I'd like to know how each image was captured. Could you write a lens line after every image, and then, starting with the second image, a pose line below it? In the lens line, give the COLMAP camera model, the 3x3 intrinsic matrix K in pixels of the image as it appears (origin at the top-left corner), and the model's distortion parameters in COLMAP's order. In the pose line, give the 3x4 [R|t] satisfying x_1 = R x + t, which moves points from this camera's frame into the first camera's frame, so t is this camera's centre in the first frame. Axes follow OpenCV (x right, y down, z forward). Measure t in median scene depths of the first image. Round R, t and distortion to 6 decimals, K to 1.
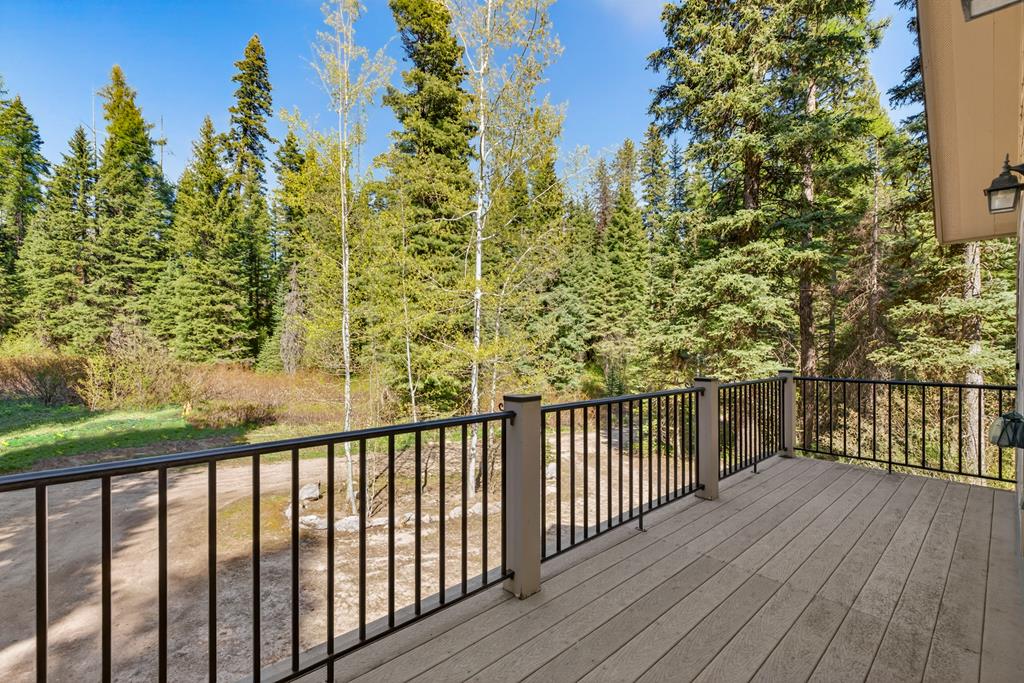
lens RADIAL K [[439.6, 0, 515.5], [0, 439.6, 341.9], [0, 0, 1]] dist [-0.000547, -0.000032]
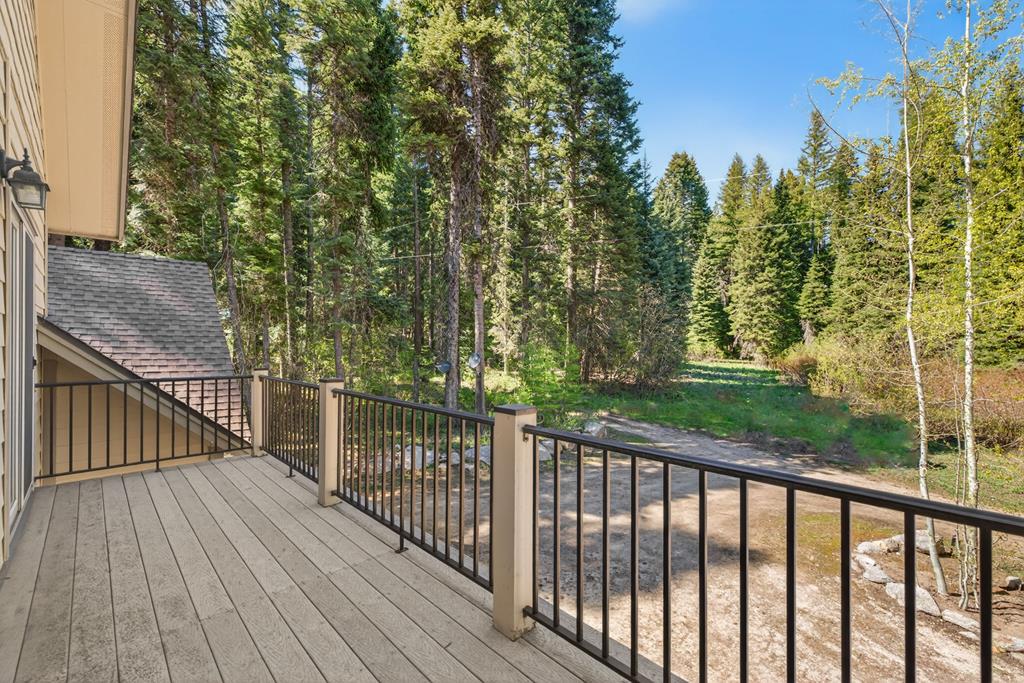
lens RADIAL K [[439.6, 0, 515.5], [0, 439.6, 341.9], [0, 0, 1]] dist [-0.000547, -0.000032]
pose [[0.035245, -0.005660, -0.999363, 1.173536], [0.006633, 0.999963, -0.005429, 0.003120], [0.999357, -0.006437, 0.035281, 1.176942]]
